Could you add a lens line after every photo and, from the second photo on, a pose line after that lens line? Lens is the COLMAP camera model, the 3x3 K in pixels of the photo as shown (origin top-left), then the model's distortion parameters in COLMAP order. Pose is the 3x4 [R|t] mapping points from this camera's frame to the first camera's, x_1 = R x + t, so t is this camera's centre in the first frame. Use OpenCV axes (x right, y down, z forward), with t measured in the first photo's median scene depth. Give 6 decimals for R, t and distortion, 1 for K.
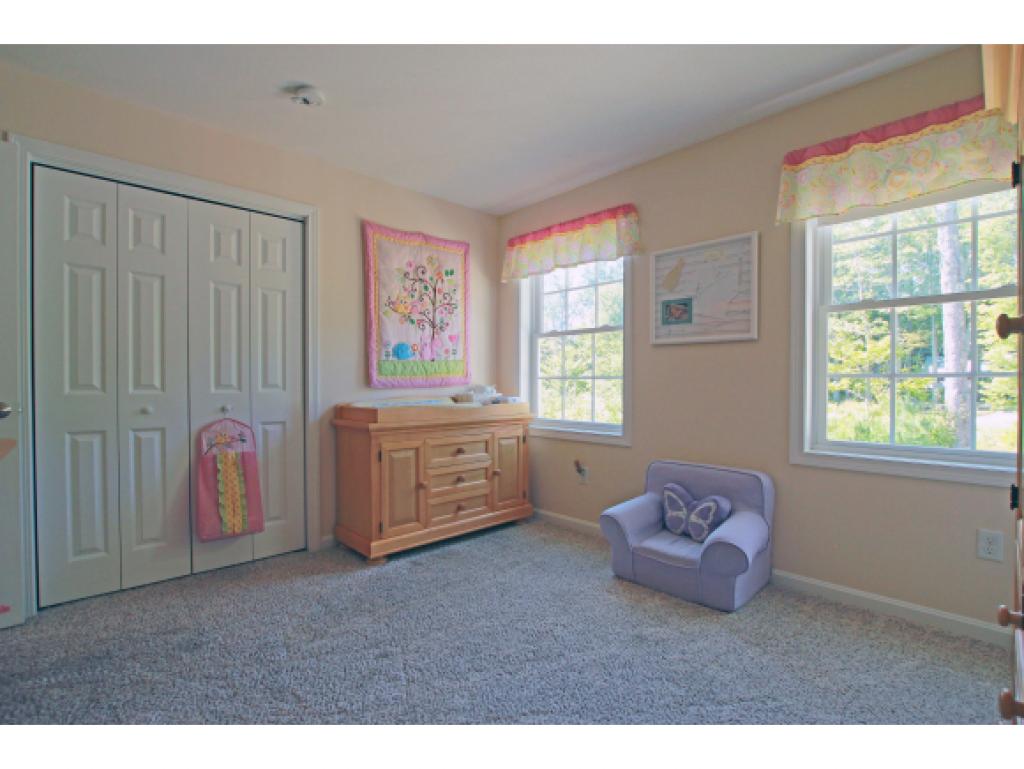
lens RADIAL K [[477.4, 0, 507.6], [0, 477.4, 386.0], [0, 0, 1]] dist [-0.026803, 0.001761]
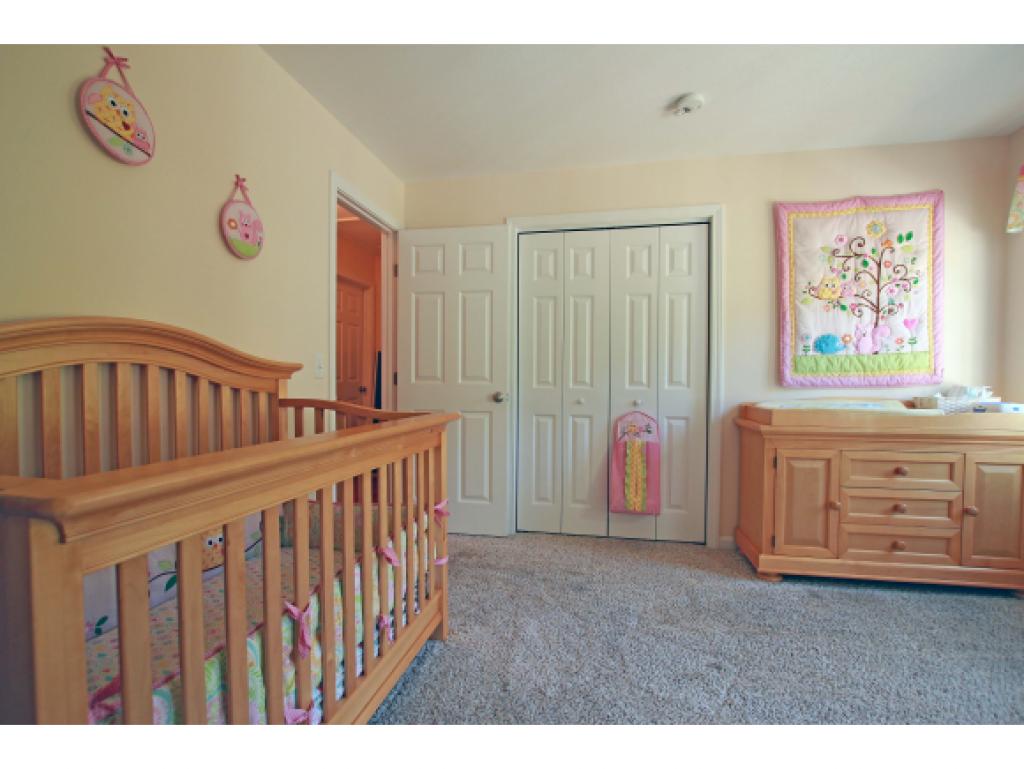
lens RADIAL K [[477.4, 0, 509.2], [0, 477.4, 385.3], [0, 0, 1]] dist [-0.026803, 0.001761]
pose [[0.570431, 0.010041, -0.821284, 0.173268], [-0.010925, 0.999930, 0.004637, 0.002715], [0.821273, 0.006328, 0.570501, 0.072082]]
